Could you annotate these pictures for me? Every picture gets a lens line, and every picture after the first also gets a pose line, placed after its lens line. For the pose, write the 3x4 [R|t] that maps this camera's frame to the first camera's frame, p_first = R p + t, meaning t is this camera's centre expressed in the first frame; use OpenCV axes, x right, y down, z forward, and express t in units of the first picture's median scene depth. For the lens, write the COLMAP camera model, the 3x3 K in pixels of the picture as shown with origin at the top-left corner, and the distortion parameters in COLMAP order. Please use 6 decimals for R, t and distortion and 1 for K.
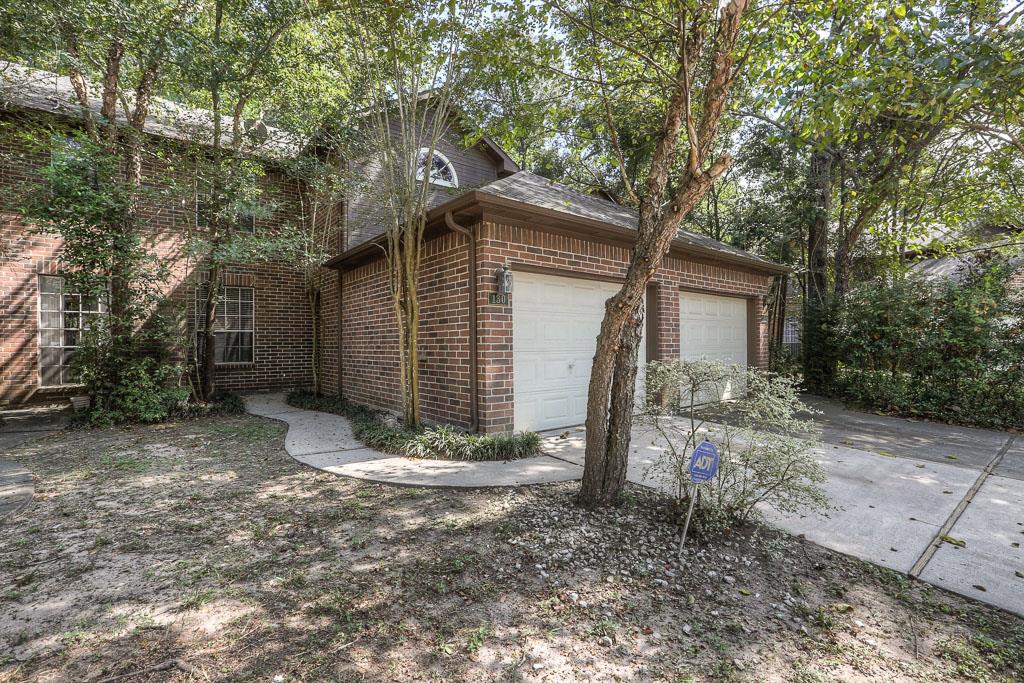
lens RADIAL K [[466.0, 0, 506.1], [0, 466.0, 346.2], [0, 0, 1]] dist [-0.046129, 0.013536]
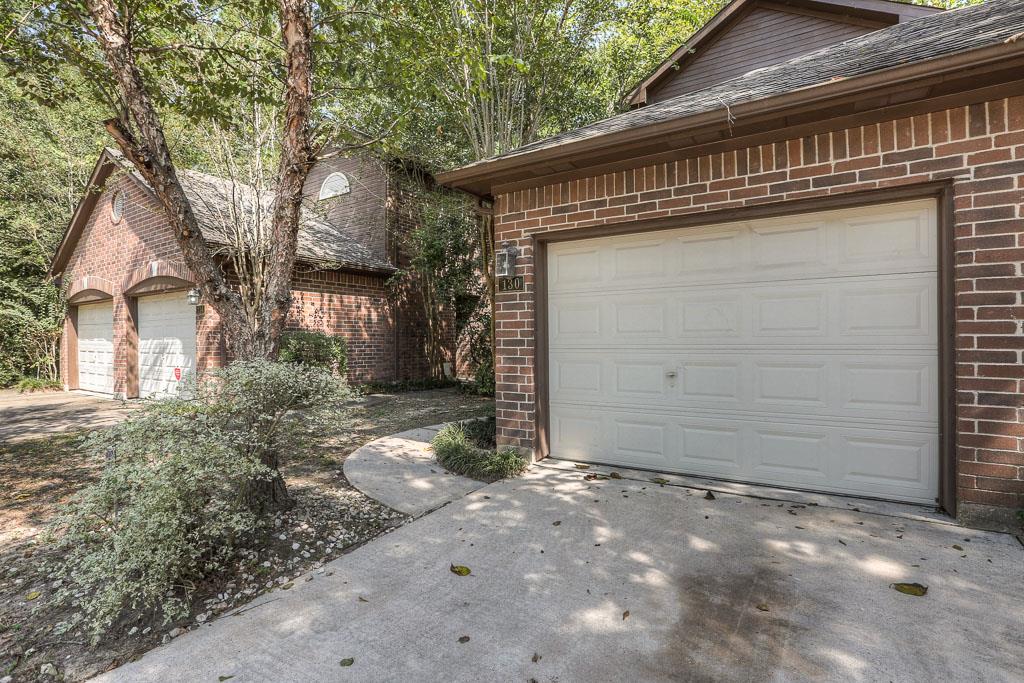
lens RADIAL K [[484.9, 0, 505.6], [0, 484.9, 340.0], [0, 0, 1]] dist [-0.043041, 0.014586]
pose [[0.337102, 0.003215, -0.941463, 0.670438], [0.004499, 0.999977, 0.005025, -0.005948], [0.941457, -0.005930, 0.337080, 0.595447]]
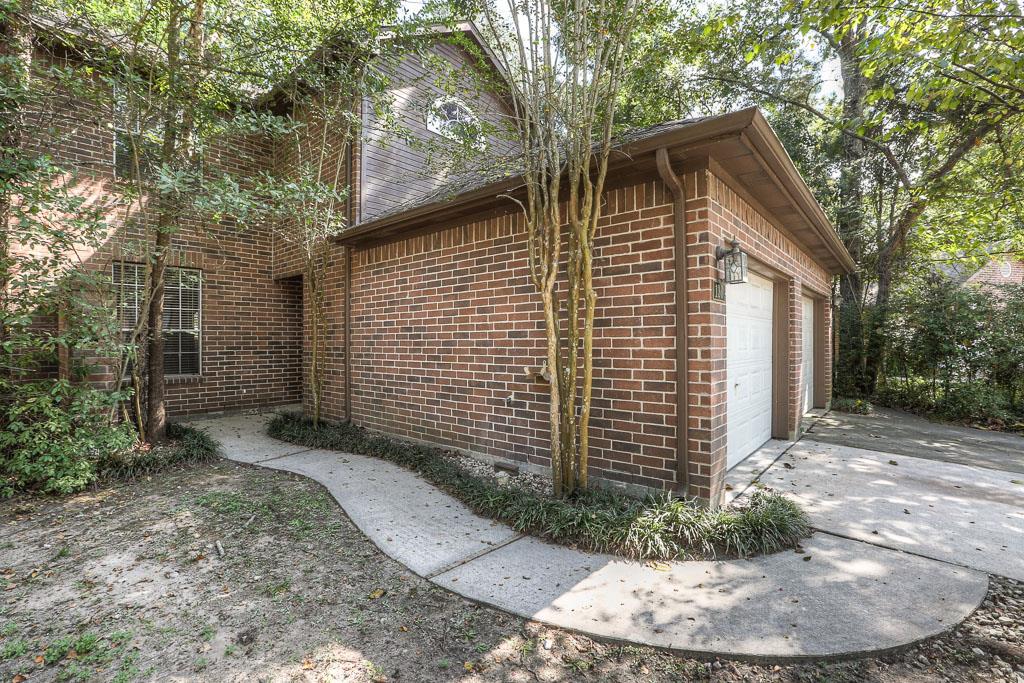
lens RADIAL K [[466.0, 0, 509.9], [0, 466.0, 340.1], [0, 0, 1]] dist [-0.046129, 0.013536]
pose [[0.981691, 0.004884, 0.190416, -0.356974], [-0.003090, 0.999948, -0.009720, -0.020990], [-0.190453, 0.008954, 0.981655, 0.352764]]
